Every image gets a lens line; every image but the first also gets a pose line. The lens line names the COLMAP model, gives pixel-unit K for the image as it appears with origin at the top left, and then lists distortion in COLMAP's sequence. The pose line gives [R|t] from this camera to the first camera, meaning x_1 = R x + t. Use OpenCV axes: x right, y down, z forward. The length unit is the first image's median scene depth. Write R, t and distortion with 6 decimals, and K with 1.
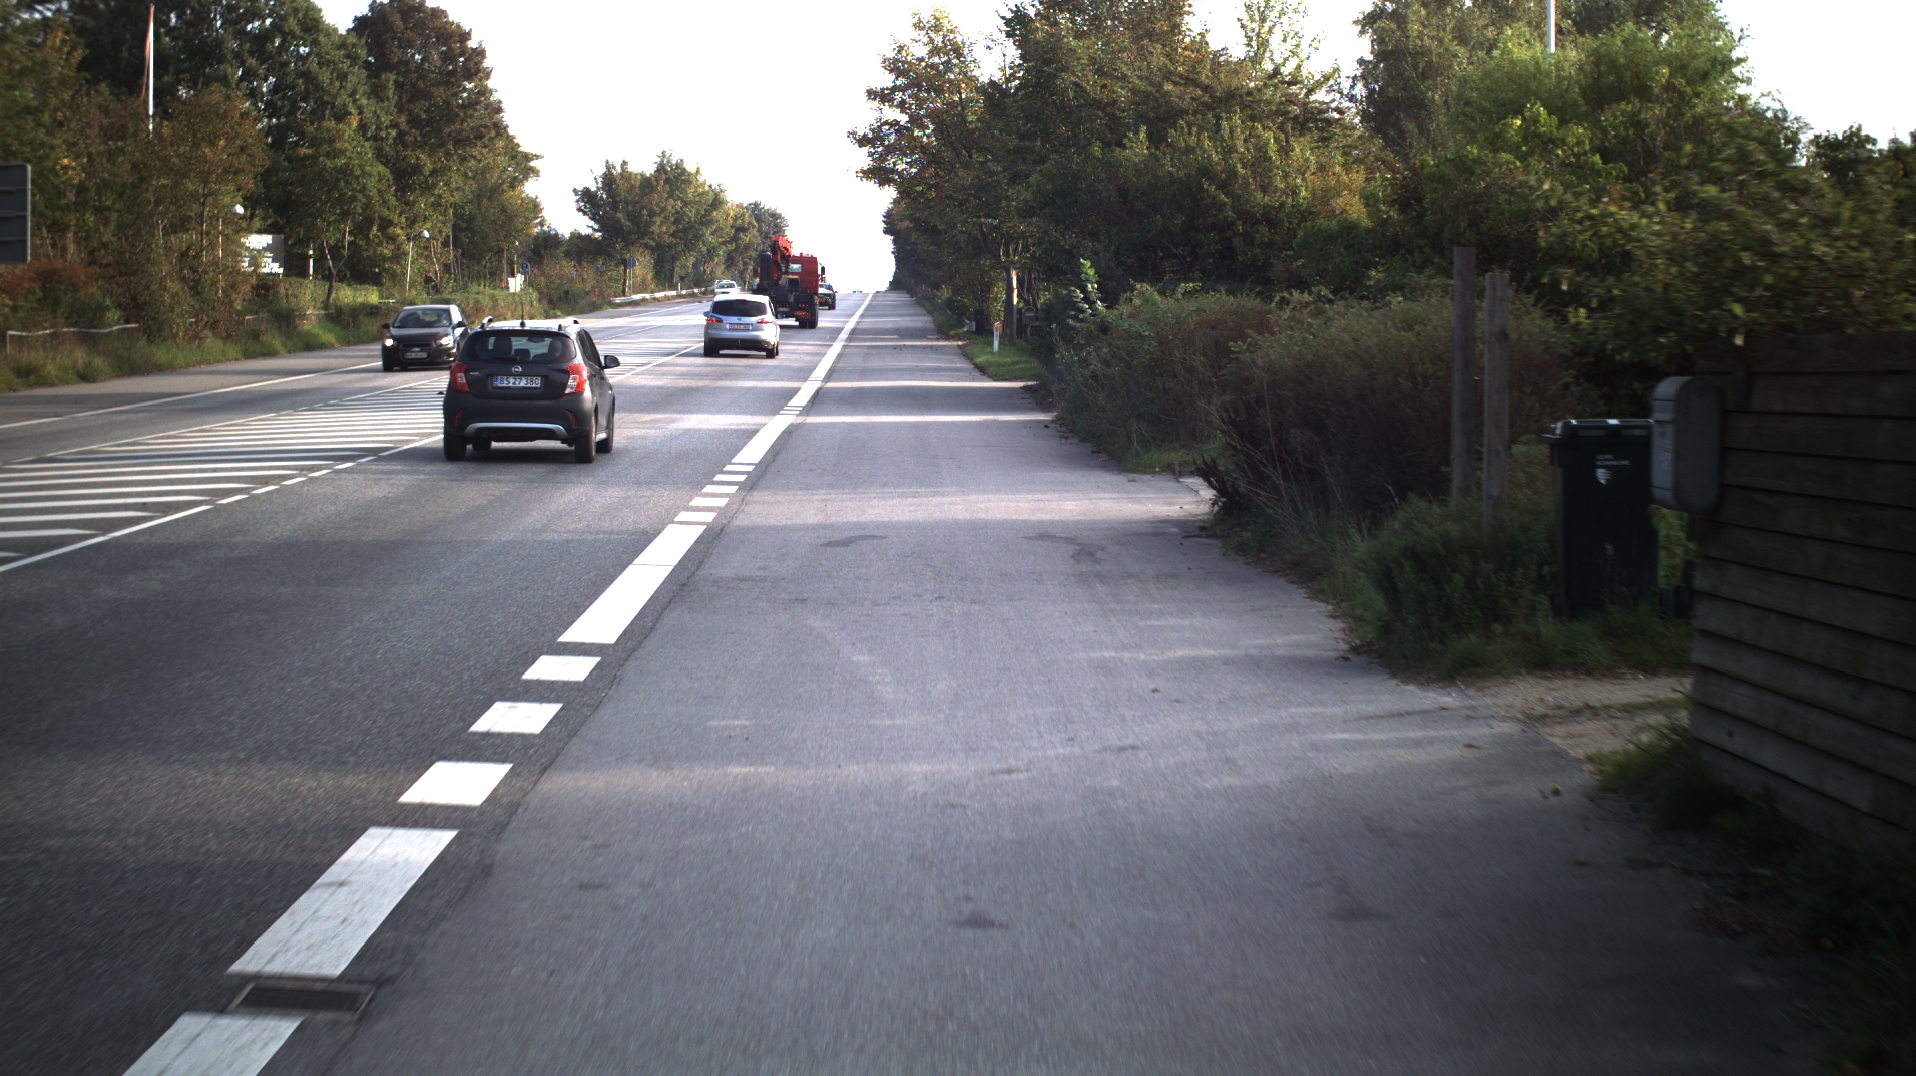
lens RADIAL K [[3362.6, 0, 958.0], [0, 3362.6, 538.0], [0, 0, 1]] dist [-0.289724, 0.201800]
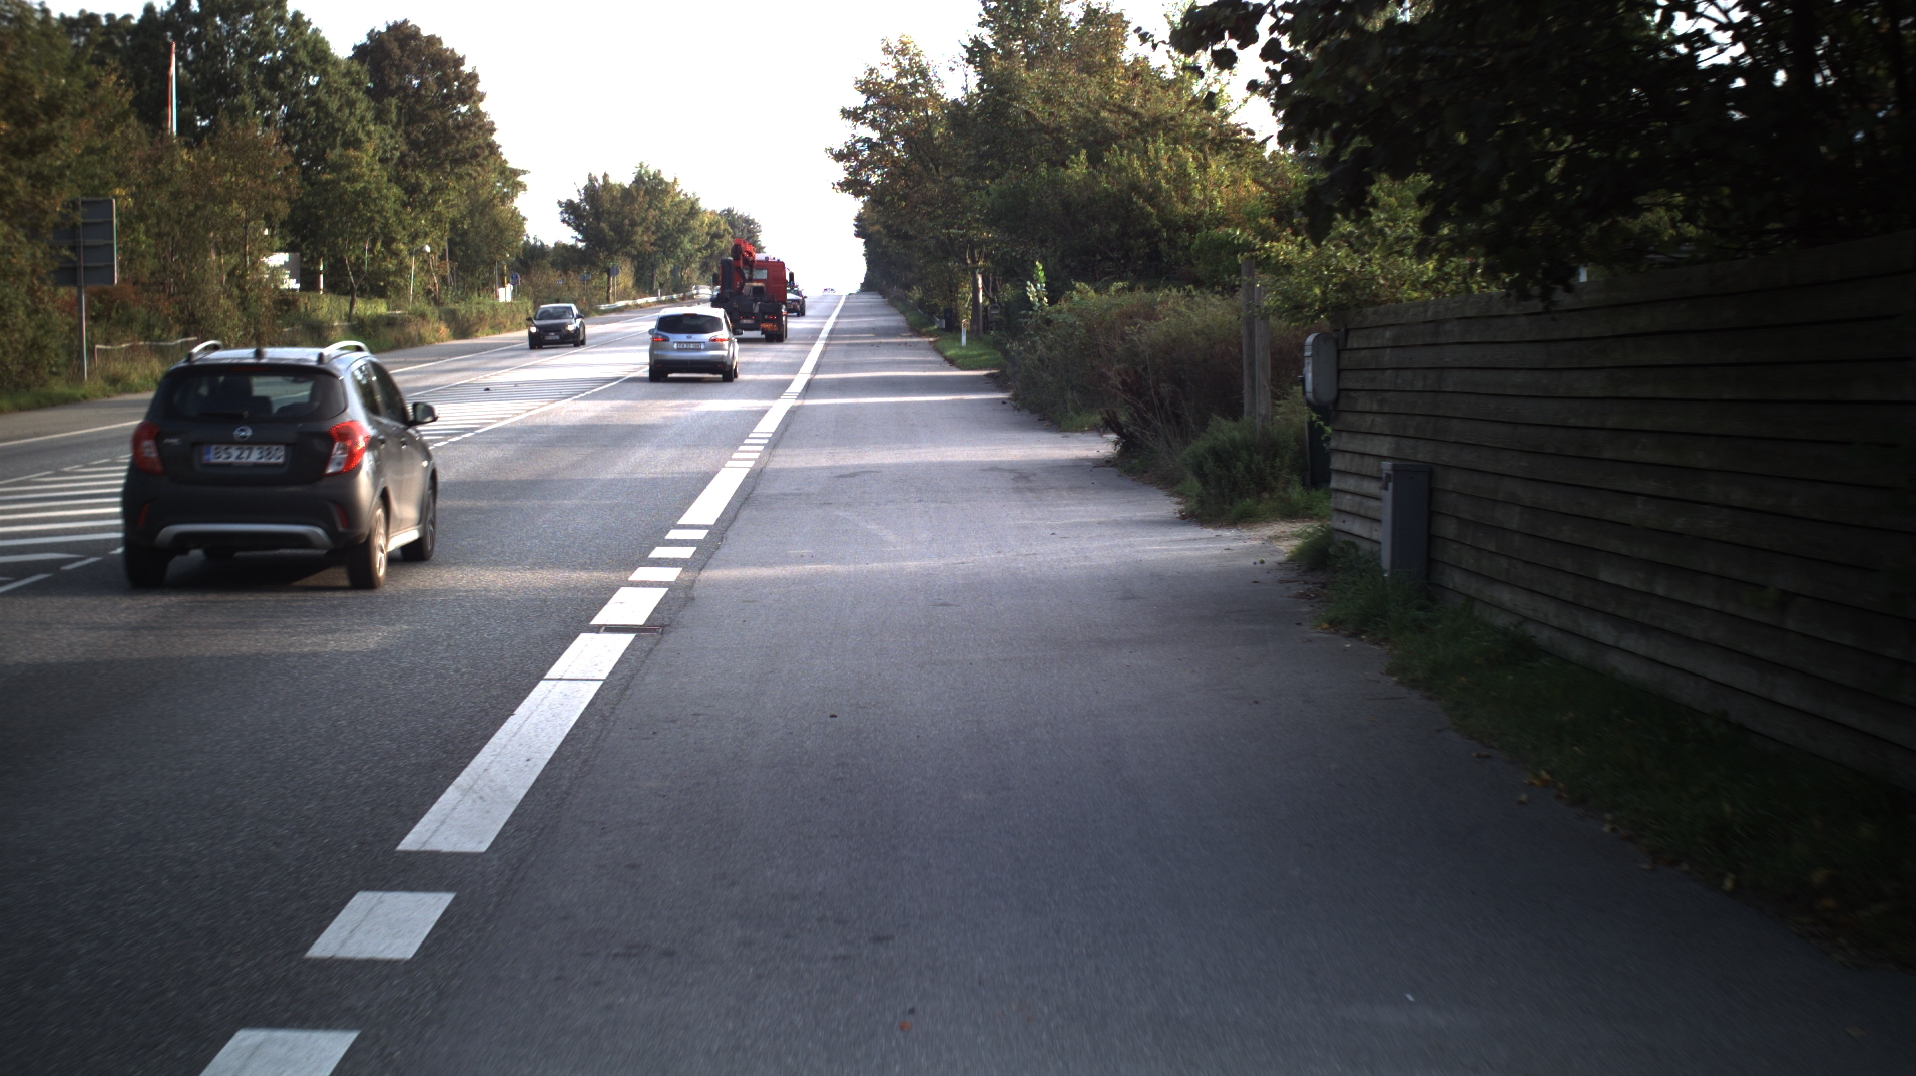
lens RADIAL K [[3362.6, 0, 958.0], [0, 3362.6, 538.0], [0, 0, 1]] dist [-0.289724, 0.201800]
pose [[0.999727, -0.022258, 0.007136, 0.000040], [0.022257, 0.999752, 0.000245, 0.006627], [-0.007140, -0.000086, 0.999975, -0.094558]]
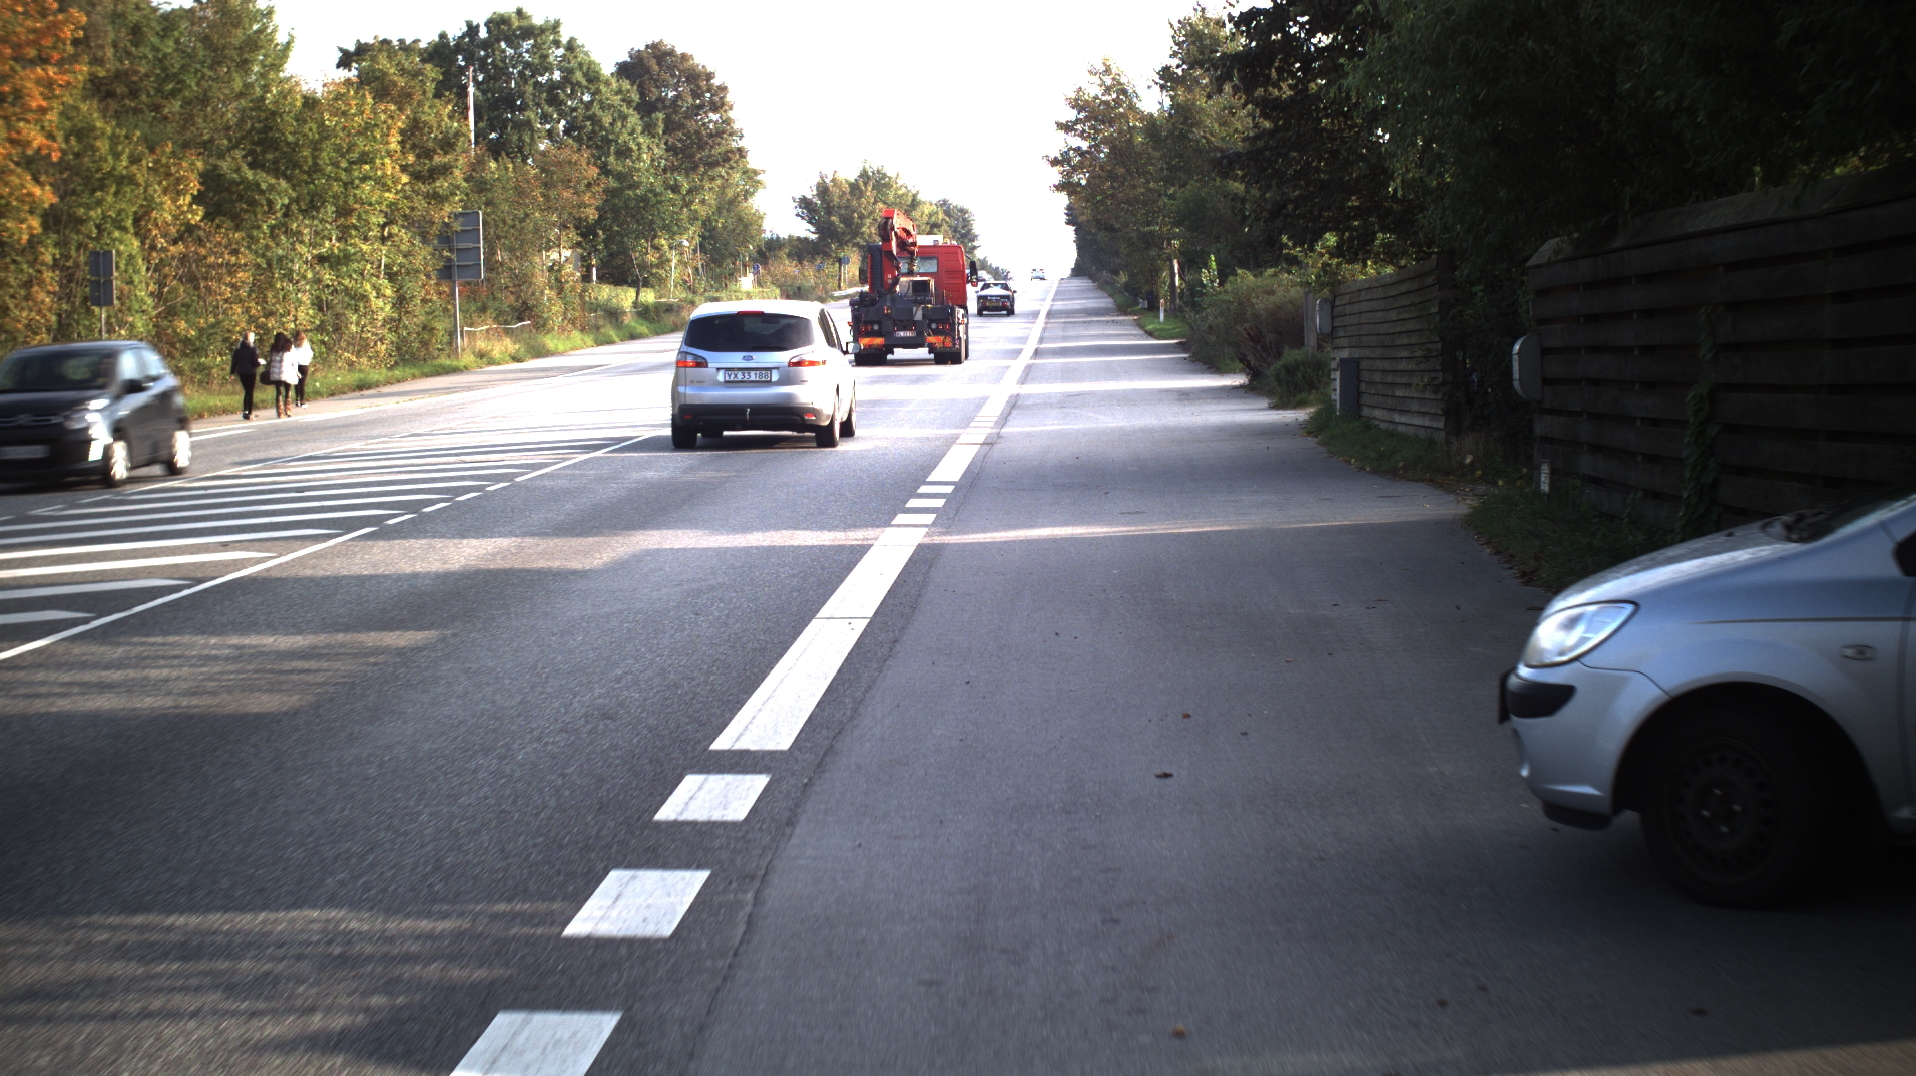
lens RADIAL K [[3362.6, 0, 958.0], [0, 3362.6, 538.0], [0, 0, 1]] dist [-0.289724, 0.201800]
pose [[0.997895, -0.032462, -0.056139, 0.002246], [0.032685, 0.999461, 0.003065, 0.019999], [0.056010, -0.004893, 0.998418, -0.282204]]
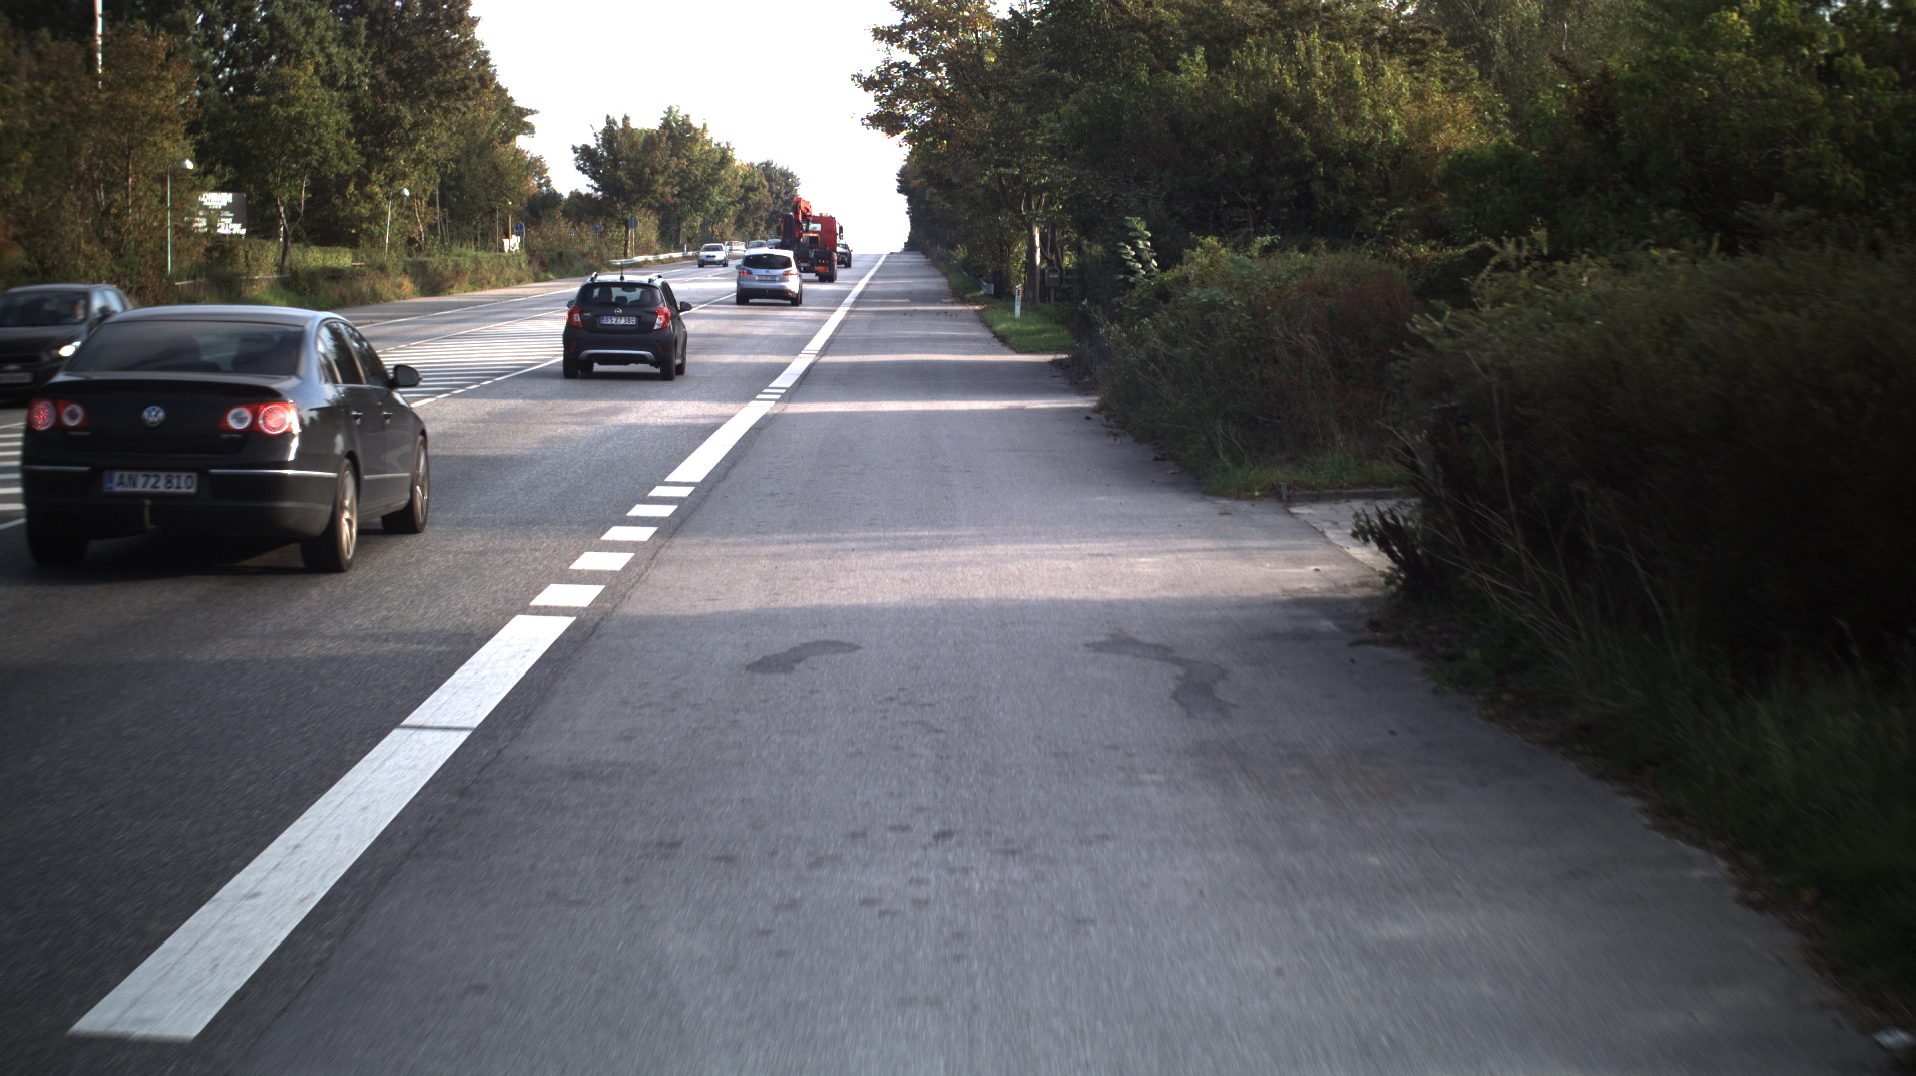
lens RADIAL K [[3362.6, 0, 958.0], [0, 3362.6, 538.0], [0, 0, 1]] dist [-0.289724, 0.201800]
pose [[0.999982, -0.003020, -0.005146, -0.000089], [0.003079, 0.999929, 0.011483, -0.006394], [0.005111, -0.011499, 0.999921, 0.094754]]
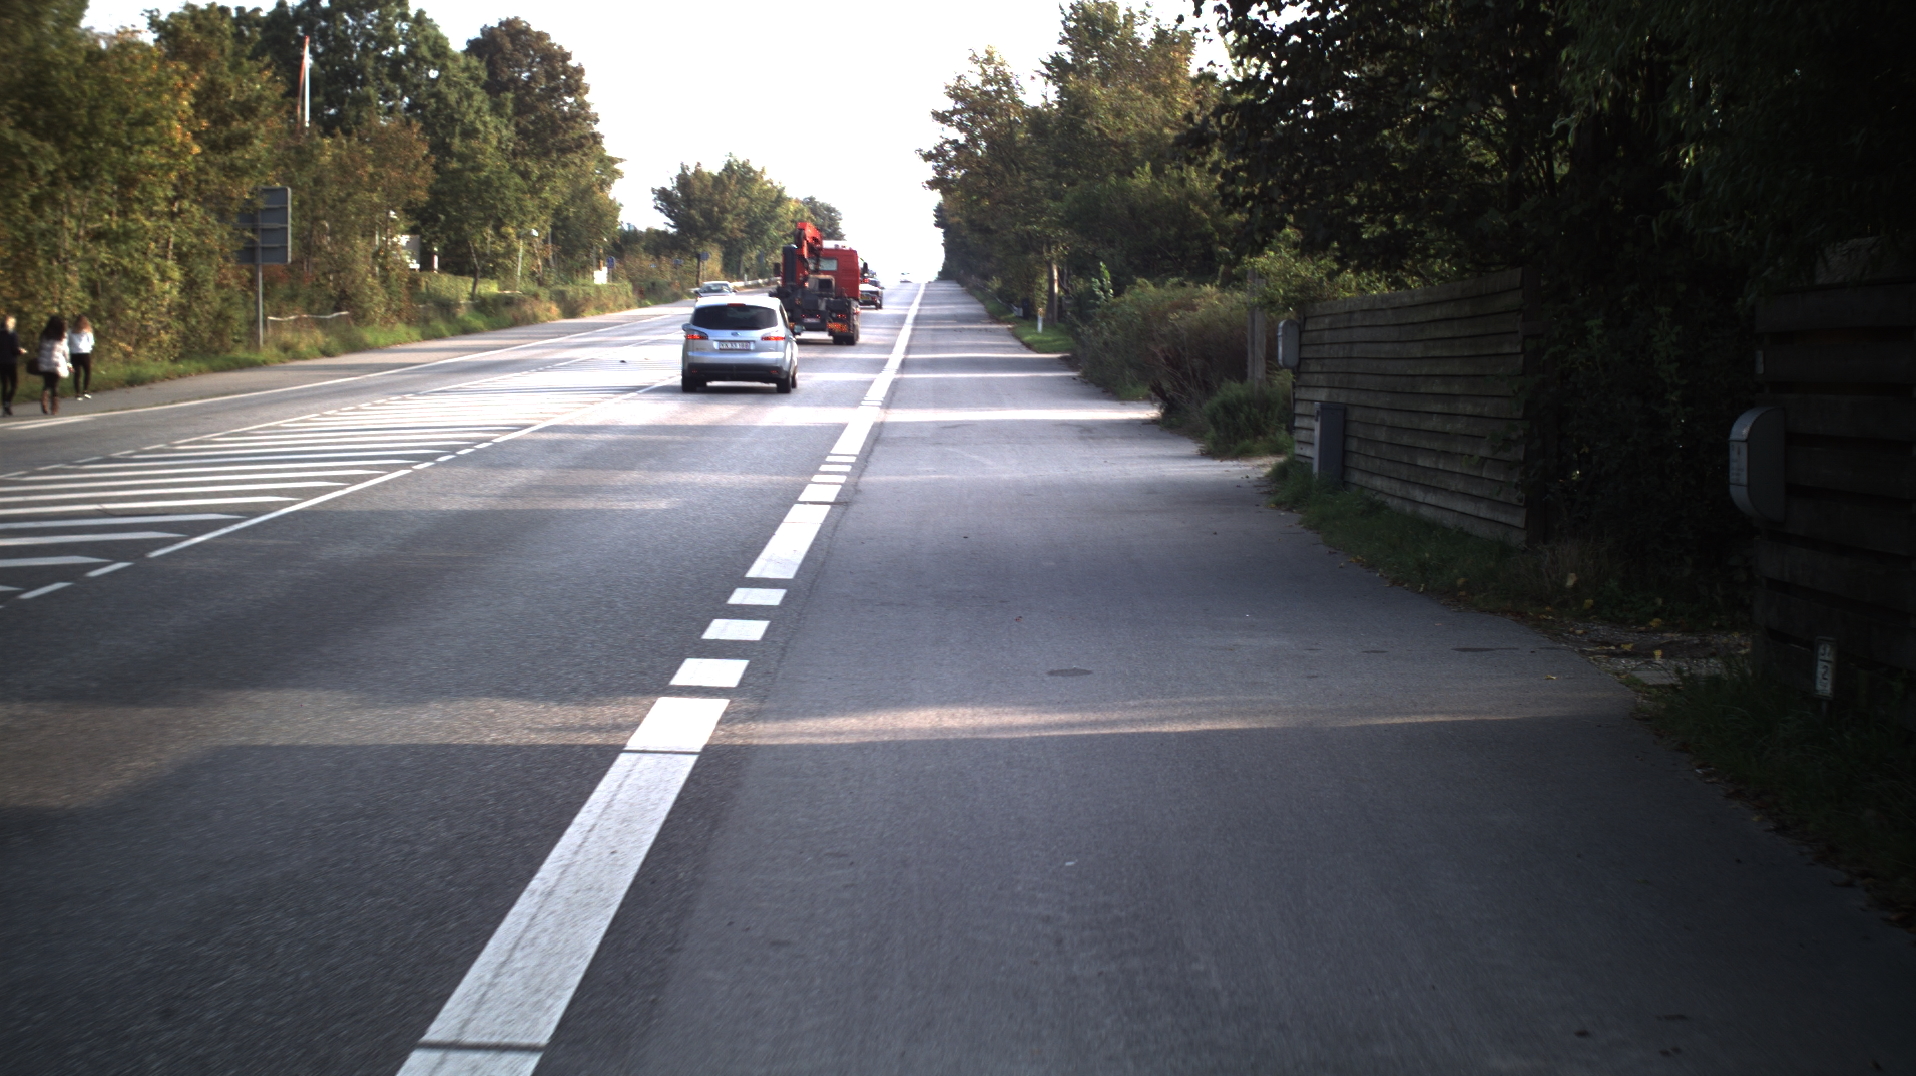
lens RADIAL K [[3362.6, 0, 958.0], [0, 3362.6, 538.0], [0, 0, 1]] dist [-0.289724, 0.201800]
pose [[0.999897, -0.003541, -0.013896, -0.001502], [0.003587, 0.999988, 0.003252, 0.012972], [0.013884, -0.003302, 0.999898, -0.188525]]
